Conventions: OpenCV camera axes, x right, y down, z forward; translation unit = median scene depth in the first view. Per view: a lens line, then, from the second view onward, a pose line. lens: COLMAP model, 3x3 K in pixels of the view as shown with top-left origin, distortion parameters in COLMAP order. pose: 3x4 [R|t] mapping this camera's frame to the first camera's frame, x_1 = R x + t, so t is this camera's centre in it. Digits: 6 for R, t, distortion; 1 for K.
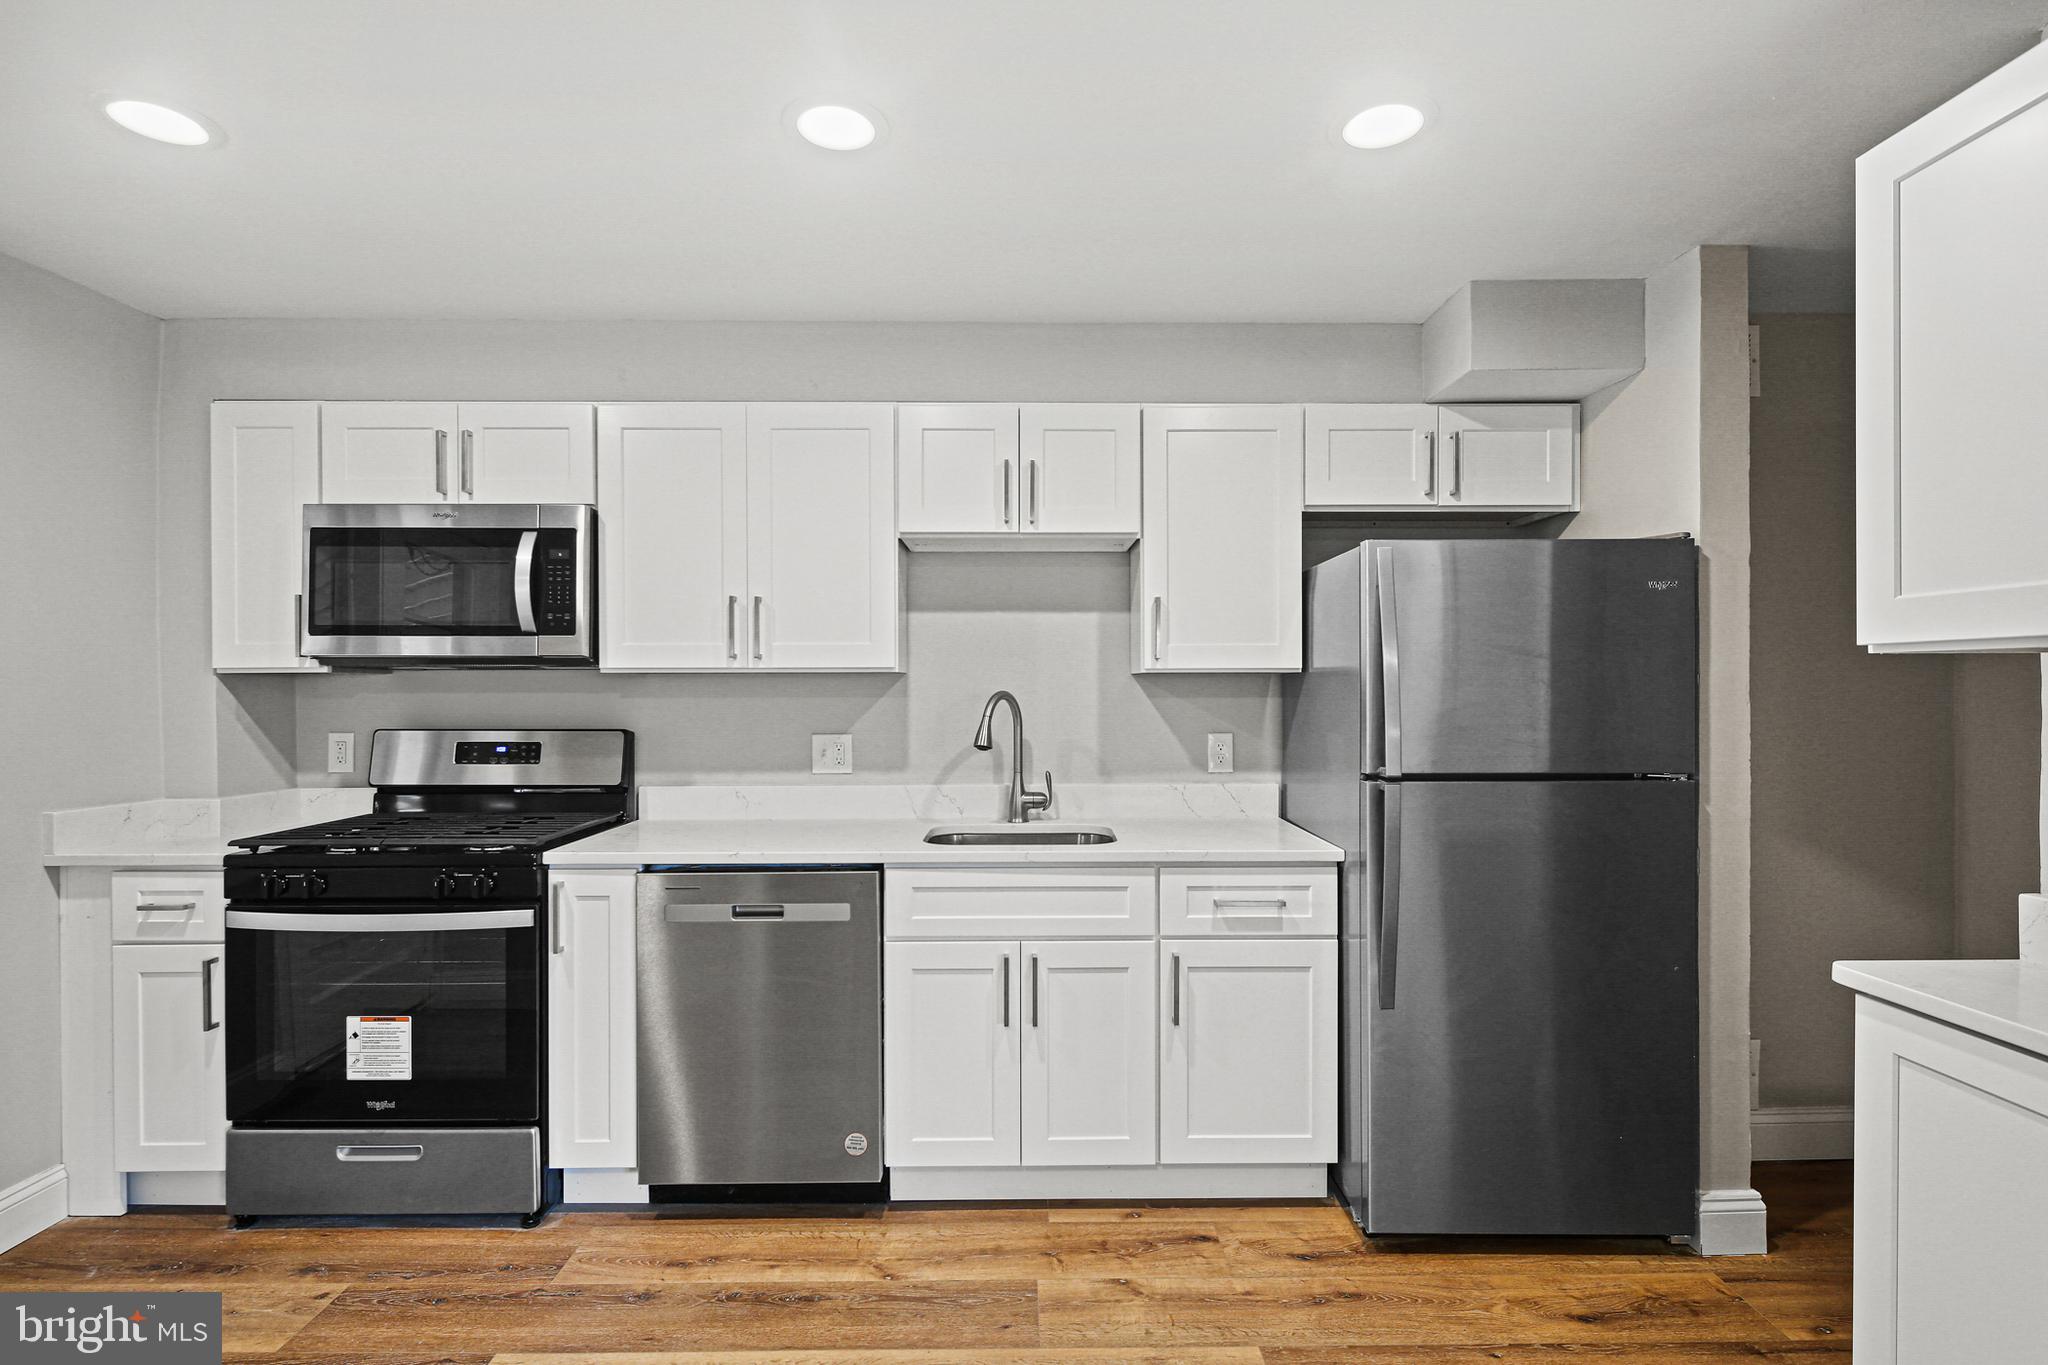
lens RADIAL K [[995.0, 0, 1024.1], [0, 995.0, 688.1], [0, 0, 1]] dist [0.004700, -0.004888]
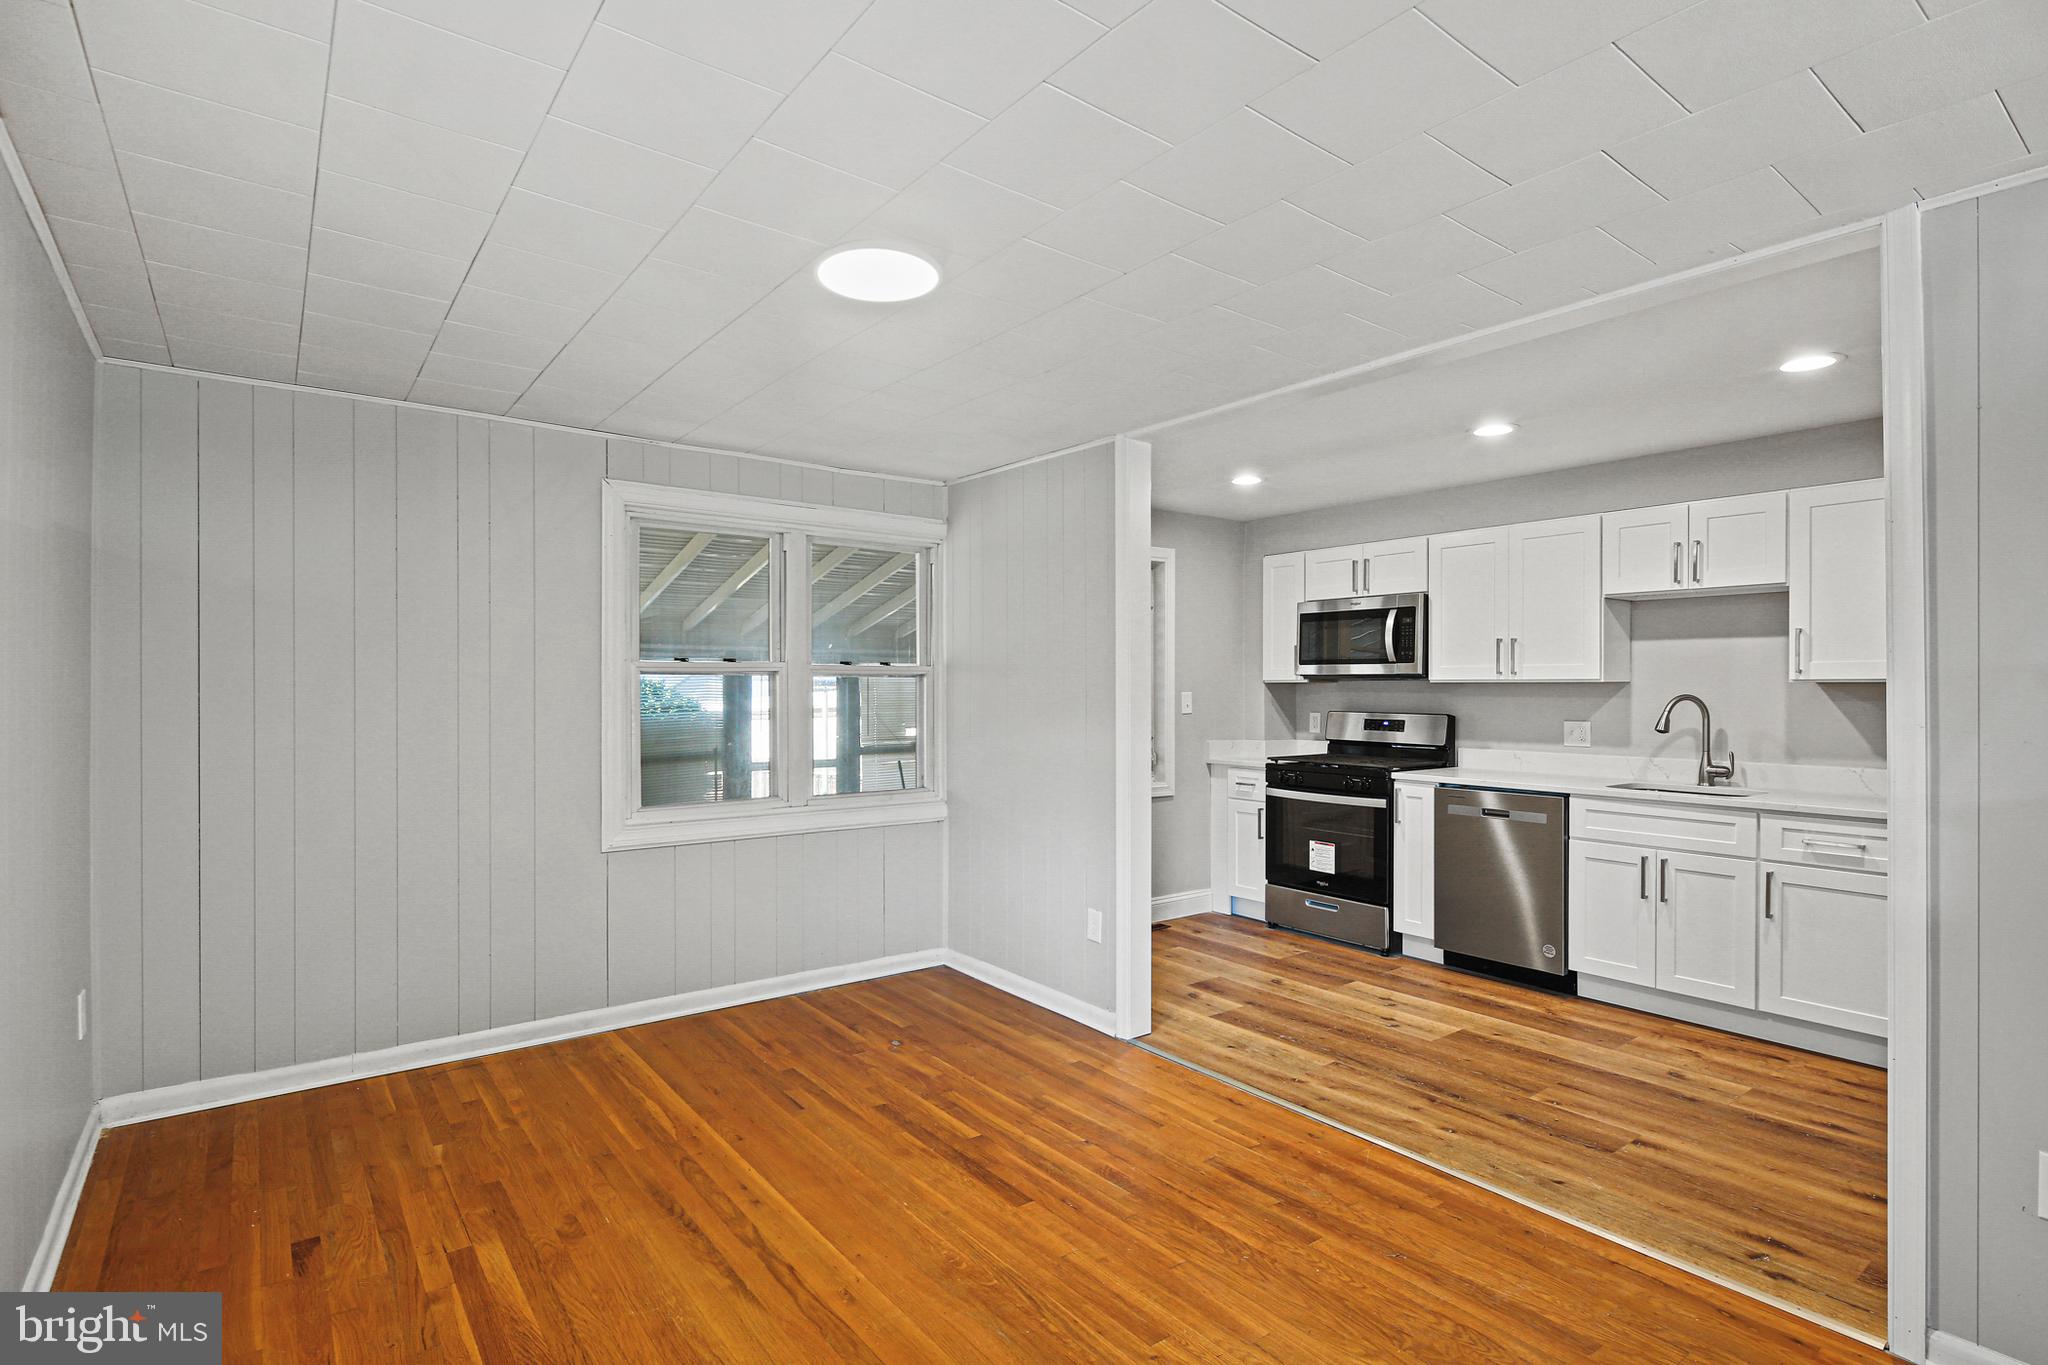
lens RADIAL K [[995.0, 0, 1017.5], [0, 995.0, 691.7], [0, 0, 1]] dist [0.004700, -0.004888]
pose [[0.592026, 0.006911, -0.805889, 0.680149], [-0.003444, 0.999976, 0.006045, -0.007952], [0.805911, -0.000803, 0.592036, -0.789049]]
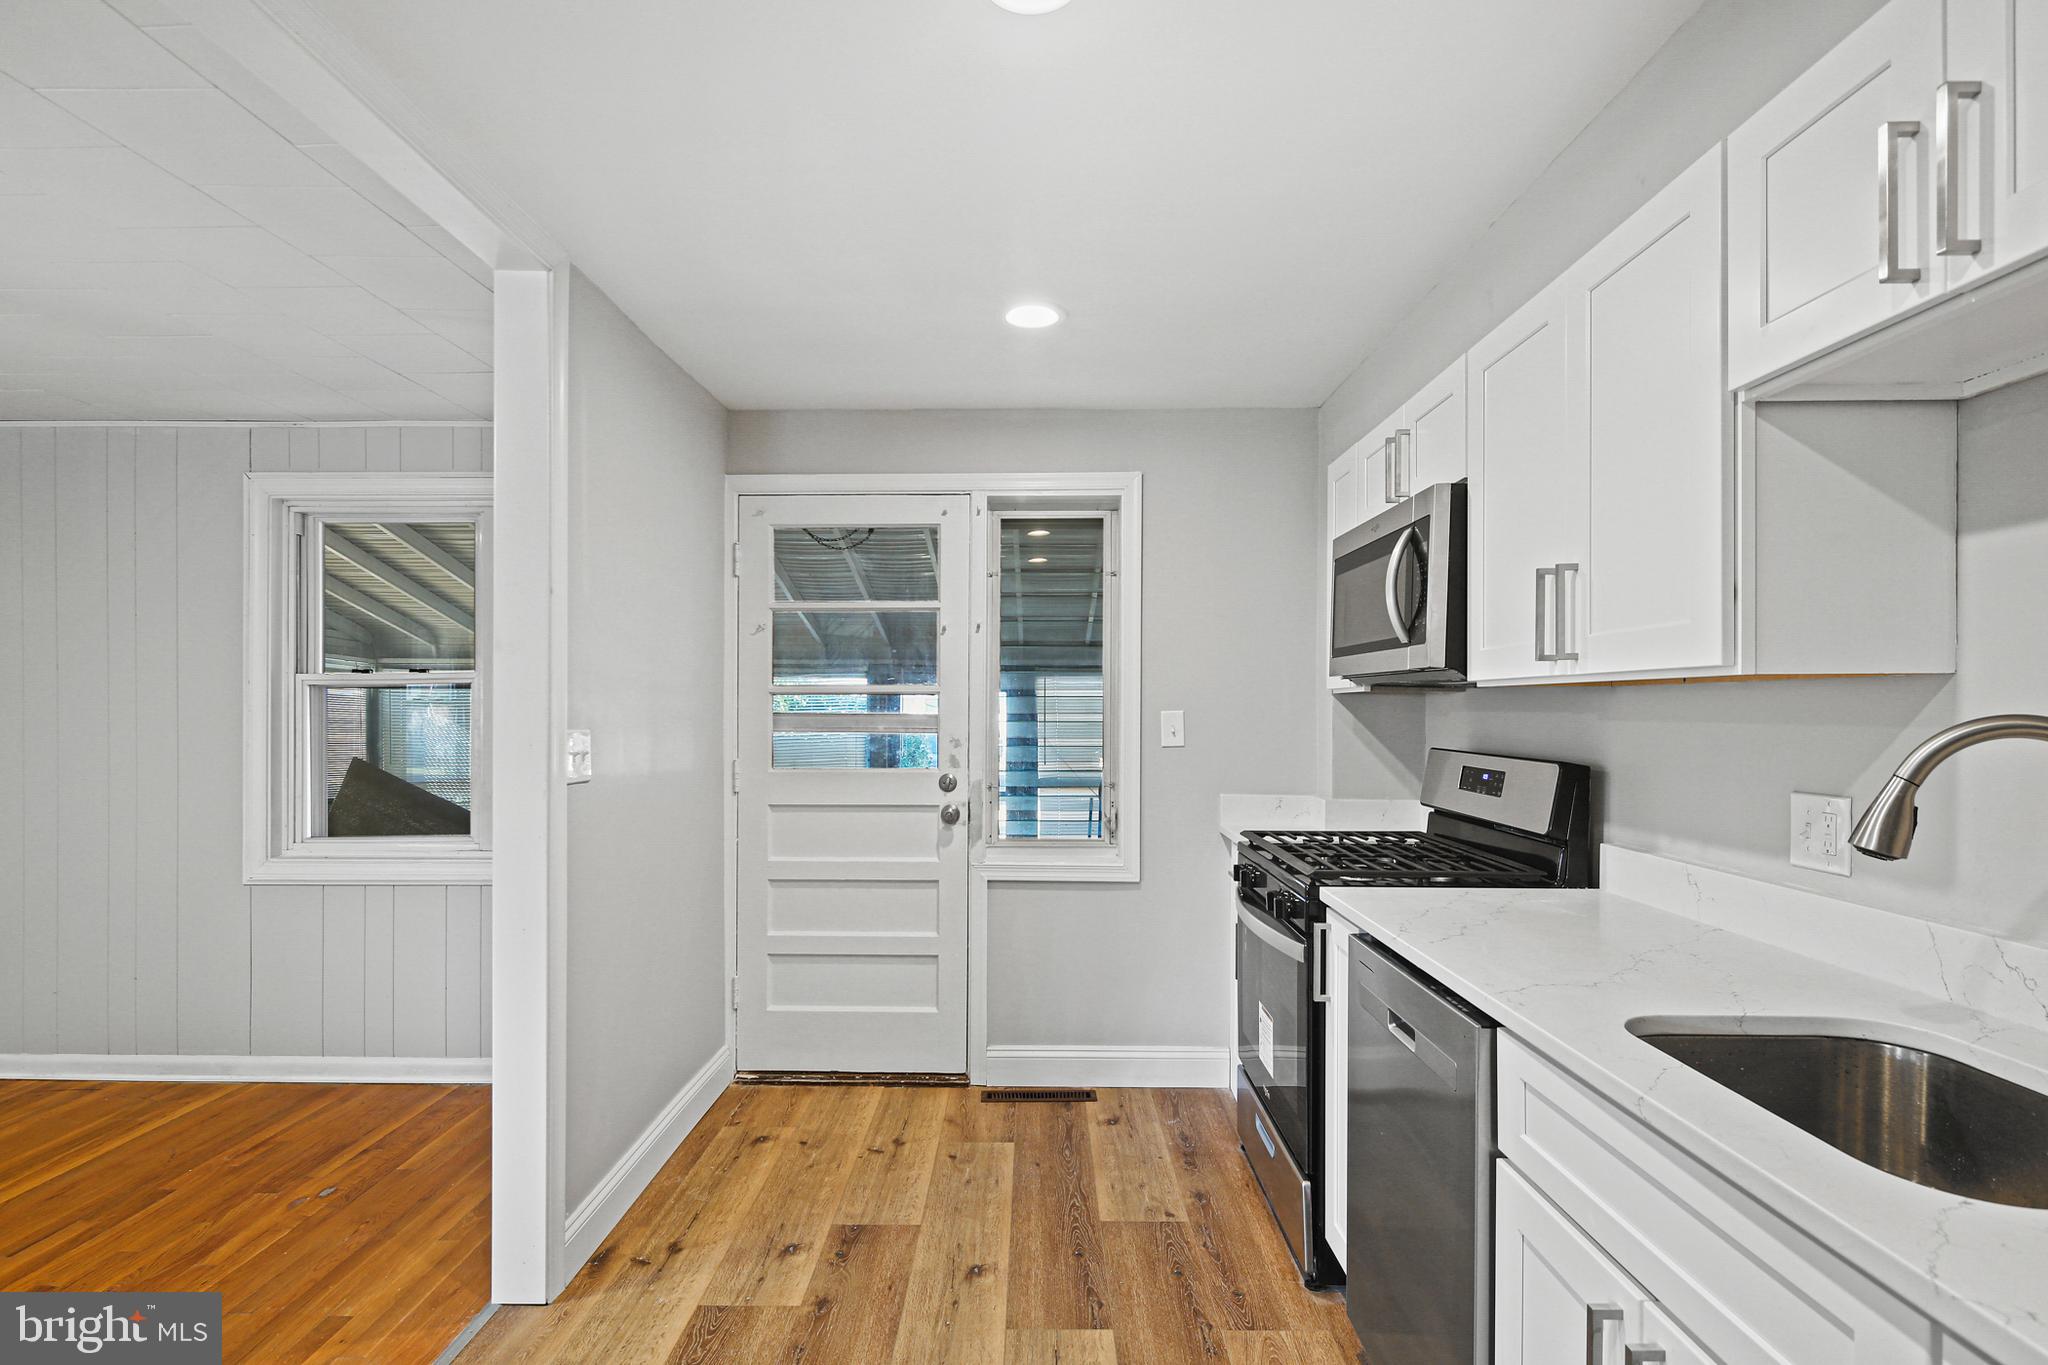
lens RADIAL K [[995.0, 0, 1020.1], [0, 995.0, 712.7], [0, 0, 1]] dist [0.004700, -0.004888]
pose [[-0.028416, 0.006707, -0.999574, 0.426230], [-0.001354, 0.999976, 0.006748, 0.000222], [0.999595, 0.001545, -0.028406, 0.740724]]
